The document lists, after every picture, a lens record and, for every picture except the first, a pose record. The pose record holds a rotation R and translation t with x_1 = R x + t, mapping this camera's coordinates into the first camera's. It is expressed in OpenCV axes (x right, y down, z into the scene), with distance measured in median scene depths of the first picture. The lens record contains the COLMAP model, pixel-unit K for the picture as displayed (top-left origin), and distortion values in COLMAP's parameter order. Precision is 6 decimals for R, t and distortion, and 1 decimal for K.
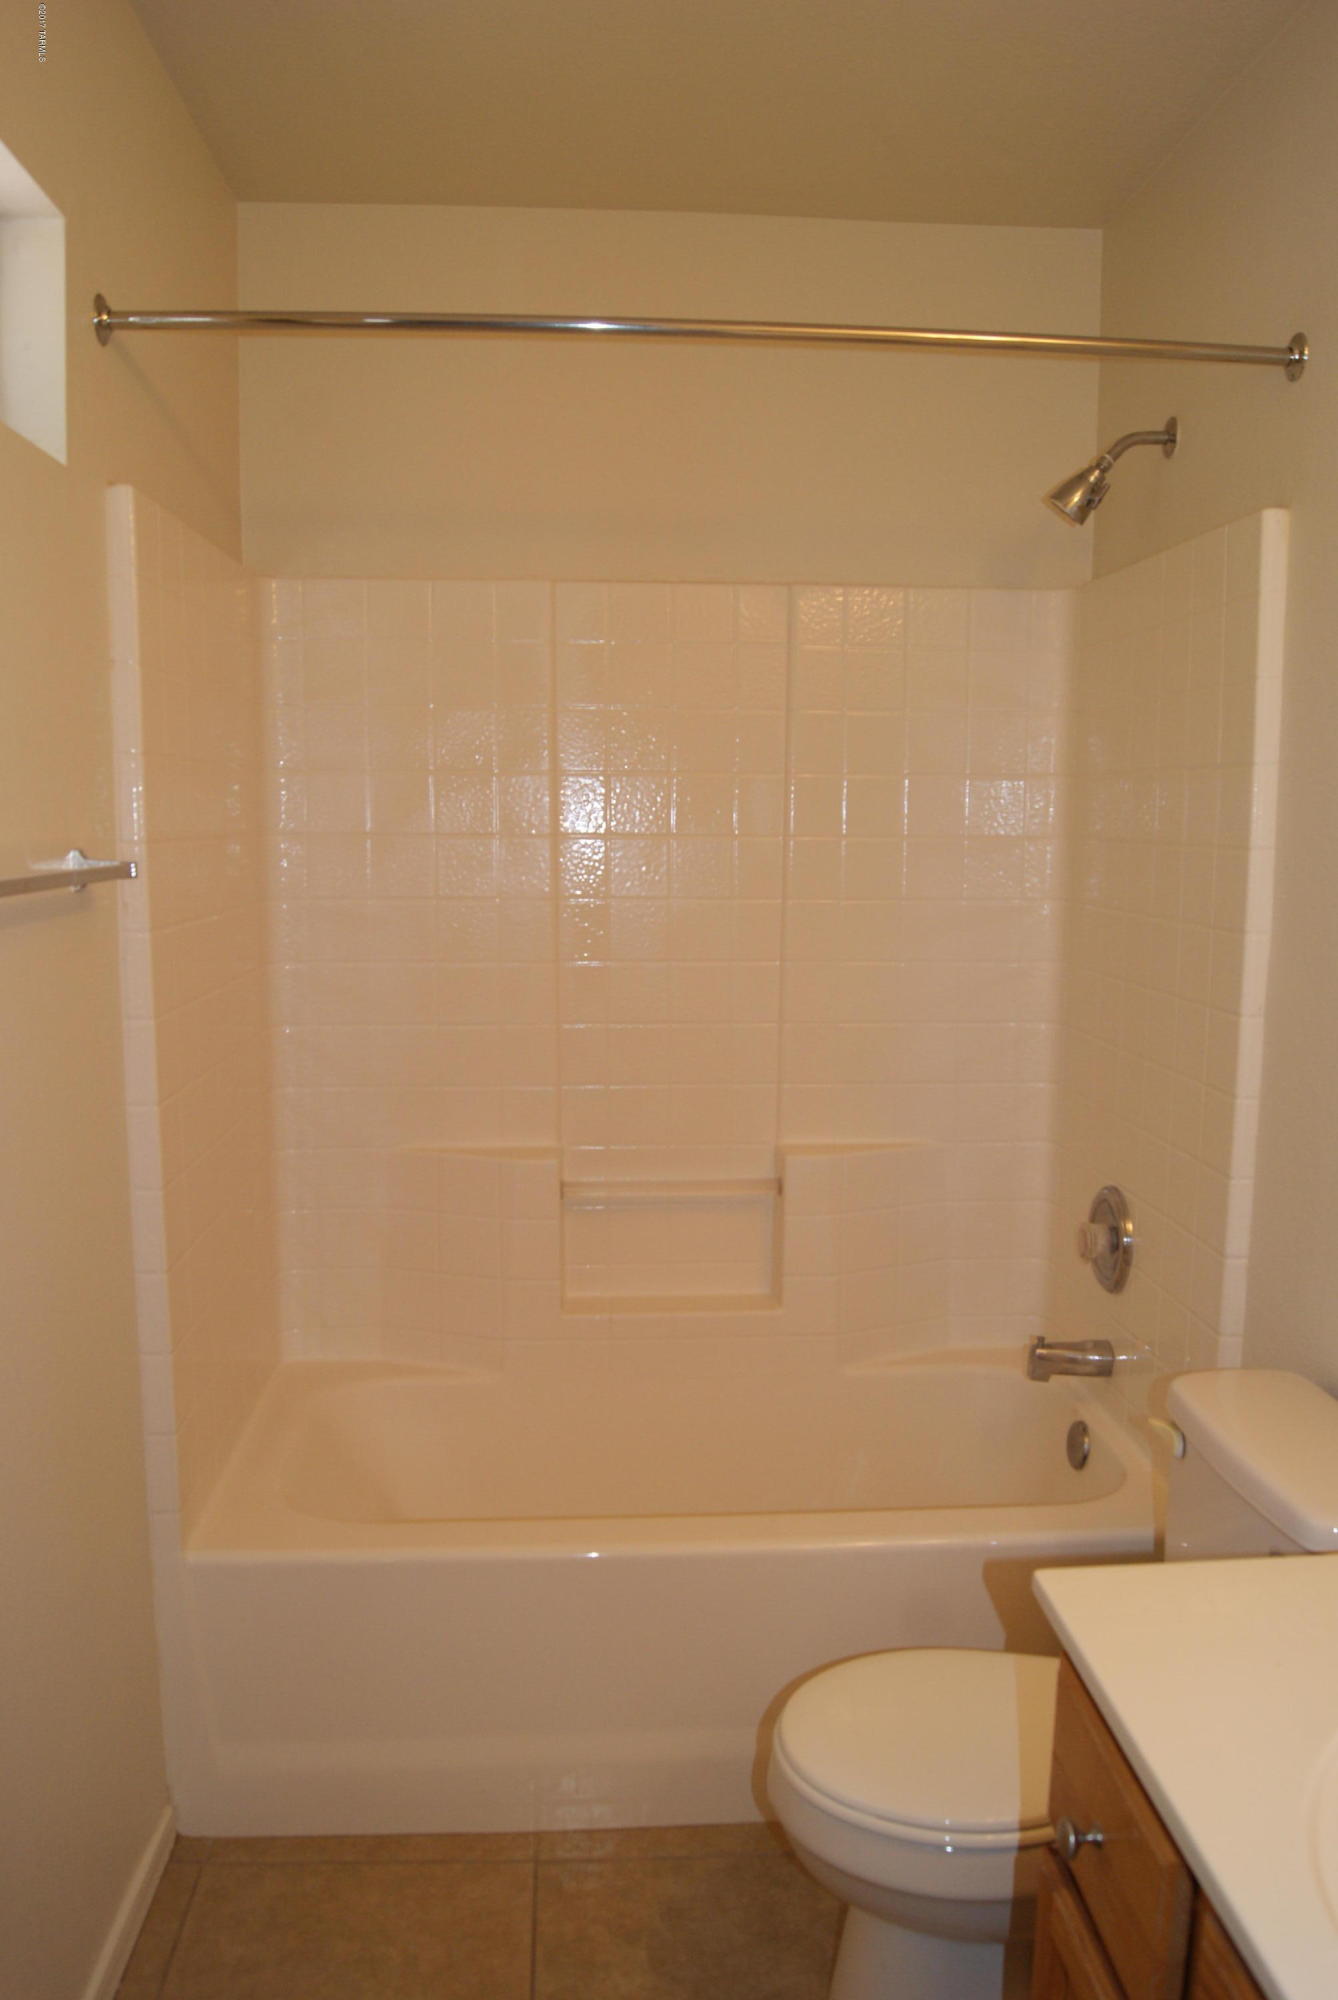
lens RADIAL K [[1565.5, 0, 673.0], [0, 1565.5, 1004.2], [0, 0, 1]] dist [-0.078790, 0.016281]
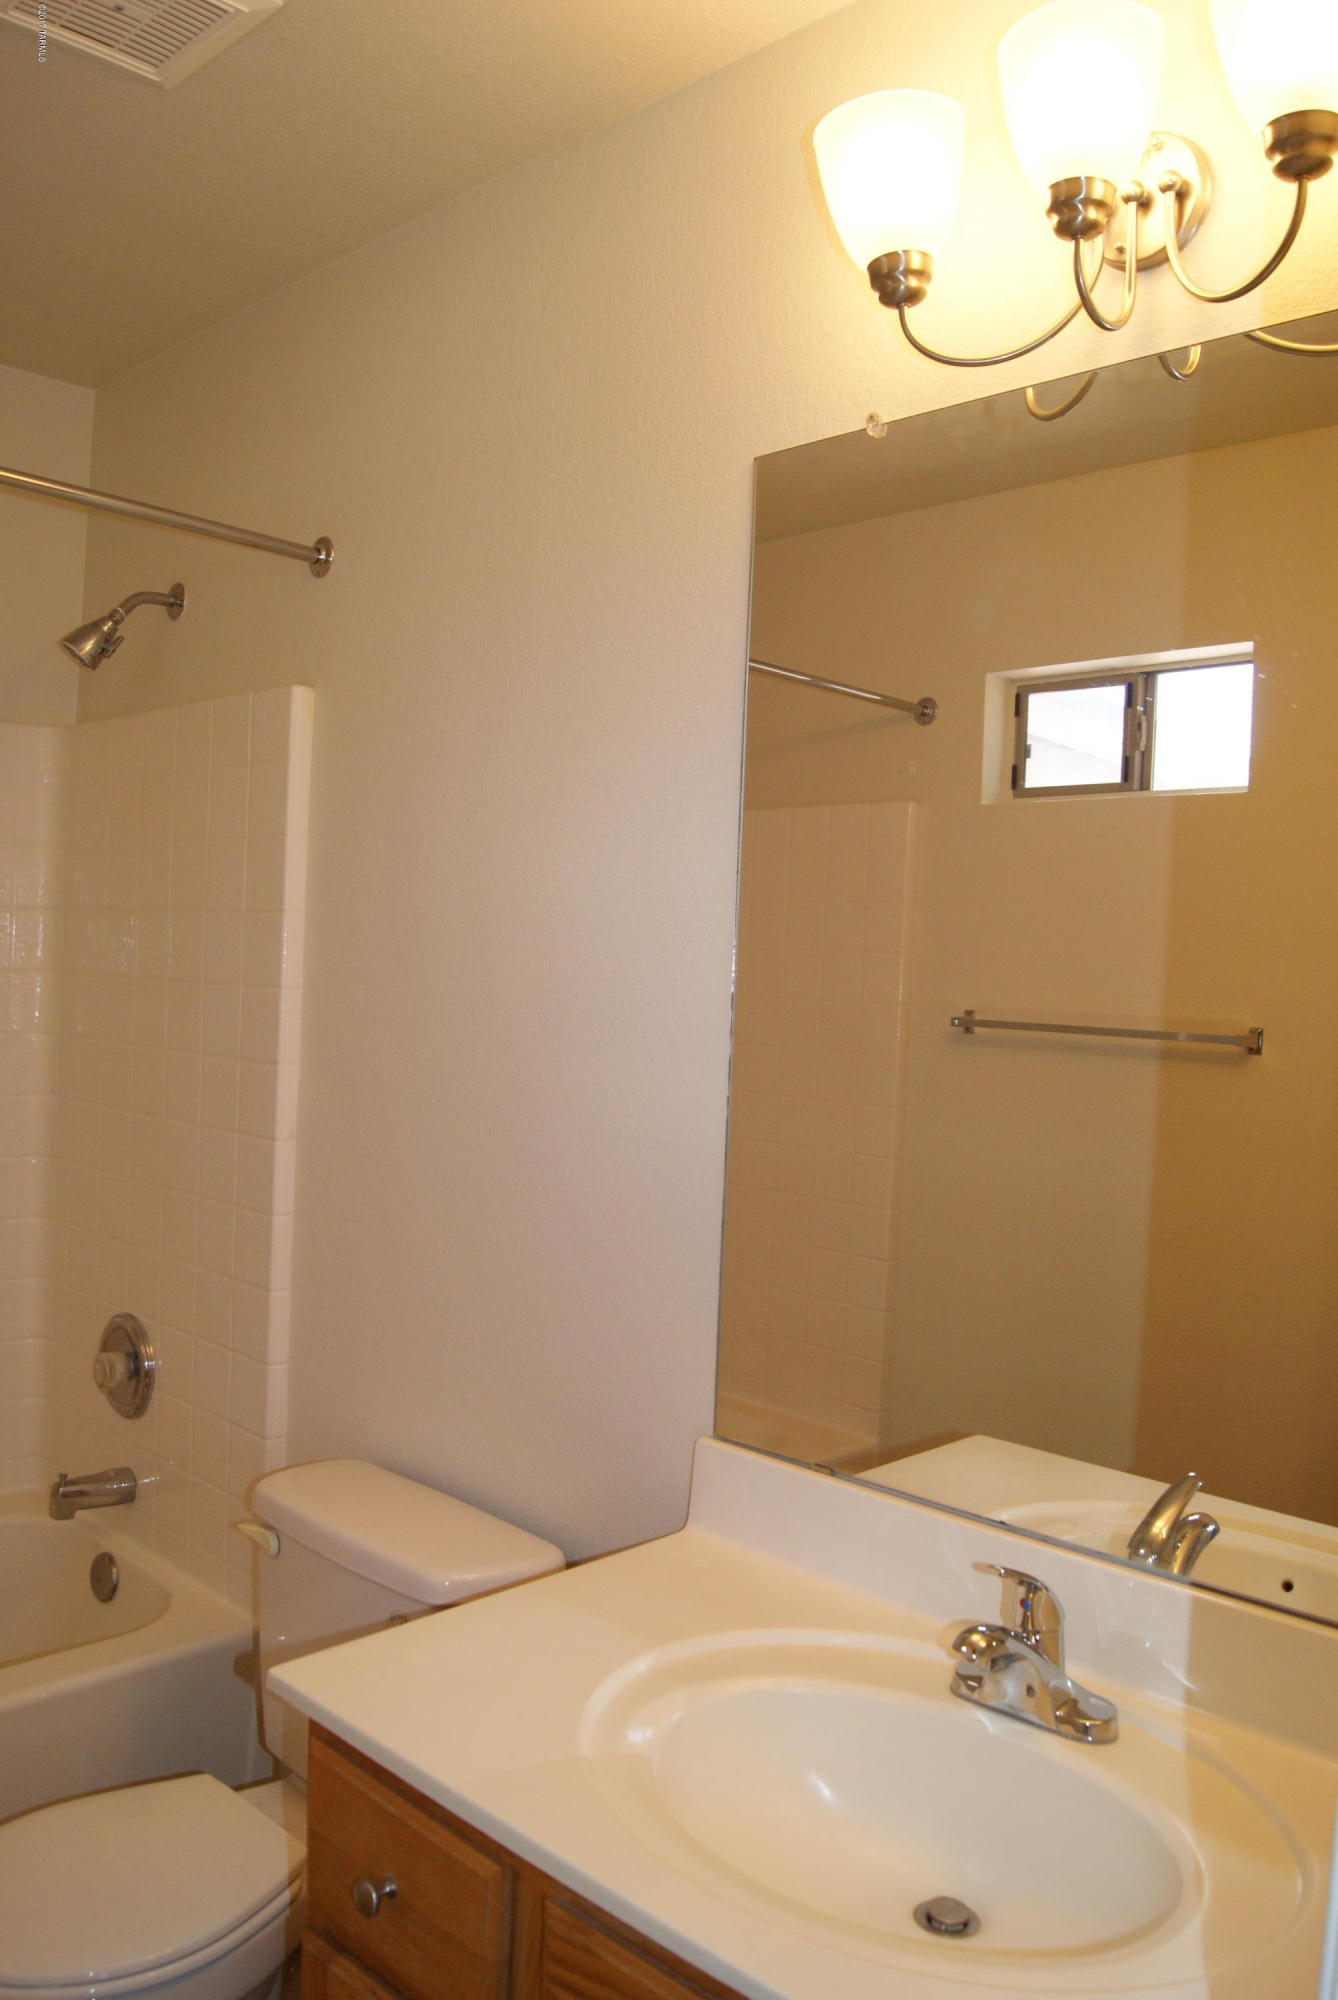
lens RADIAL K [[1565.5, 0, 639.3], [0, 1565.5, 1002.2], [0, 0, 1]] dist [-0.078790, 0.016281]
pose [[0.751503, 0.008831, 0.659670, -0.141338], [0.045422, 0.996845, -0.065090, -0.005154], [-0.658164, 0.078879, 0.748731, 0.002416]]
